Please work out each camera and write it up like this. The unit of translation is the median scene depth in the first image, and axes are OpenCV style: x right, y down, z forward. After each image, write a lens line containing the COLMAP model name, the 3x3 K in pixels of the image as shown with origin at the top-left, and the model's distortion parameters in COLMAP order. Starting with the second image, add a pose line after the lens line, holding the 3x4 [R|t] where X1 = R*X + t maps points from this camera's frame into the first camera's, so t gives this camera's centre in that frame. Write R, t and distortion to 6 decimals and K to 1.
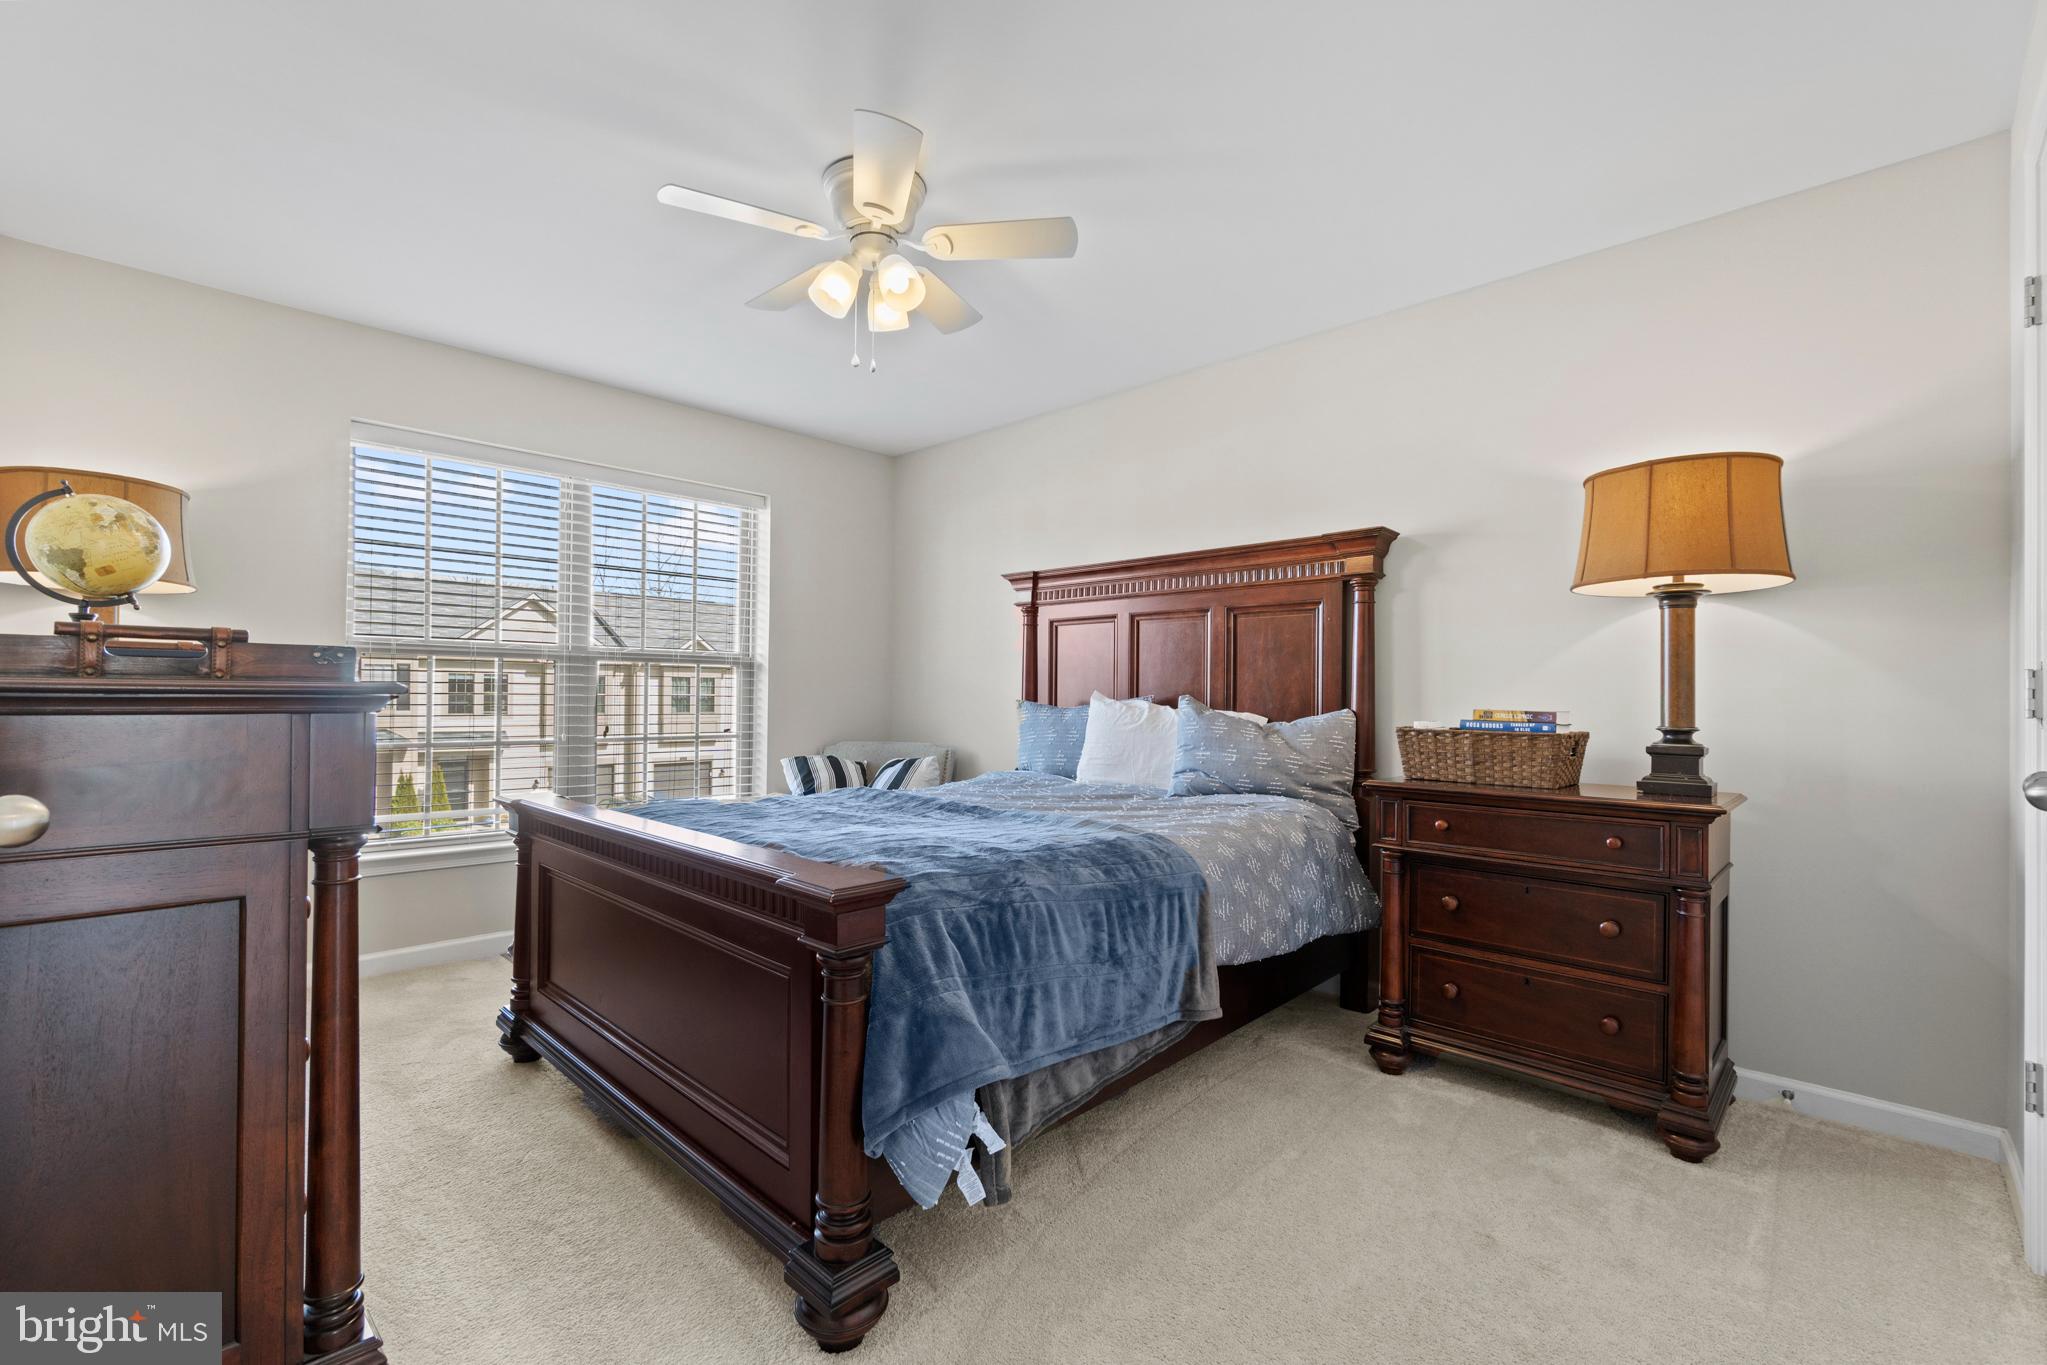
lens RADIAL K [[879.0, 0, 1014.9], [0, 879.0, 683.9], [0, 0, 1]] dist [0.011654, -0.000860]
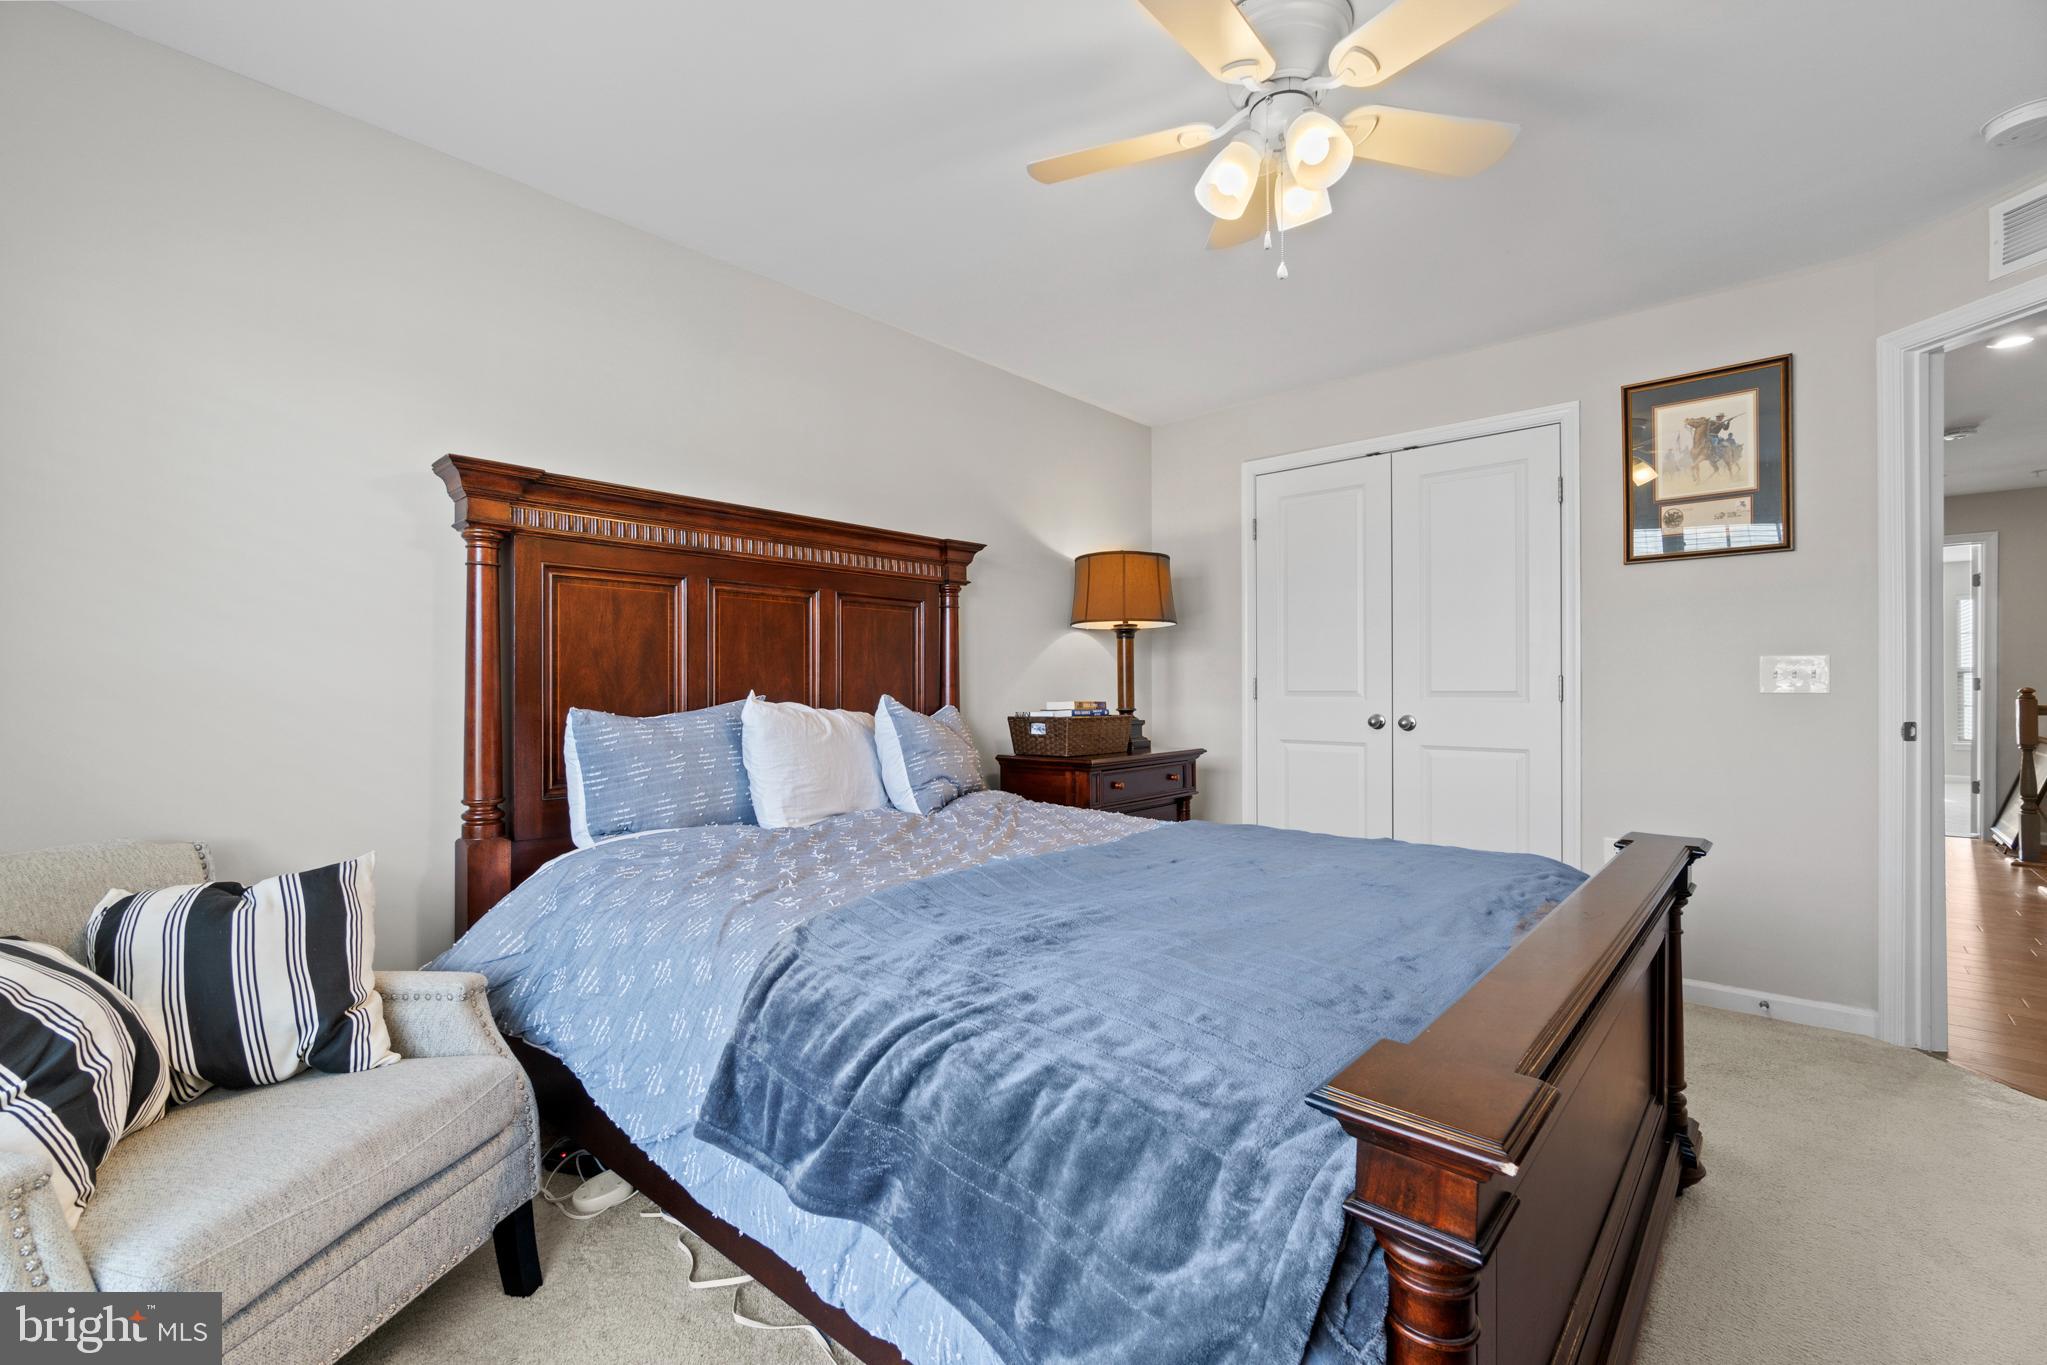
lens RADIAL K [[879.0, 0, 1014.9], [0, 879.0, 683.9], [0, 0, 1]] dist [0.011654, -0.000860]
pose [[-0.038539, -0.005419, 0.999242, -0.880164], [-0.013079, 0.999902, 0.004918, -0.003959], [-0.999172, -0.012880, -0.038606, 1.201950]]
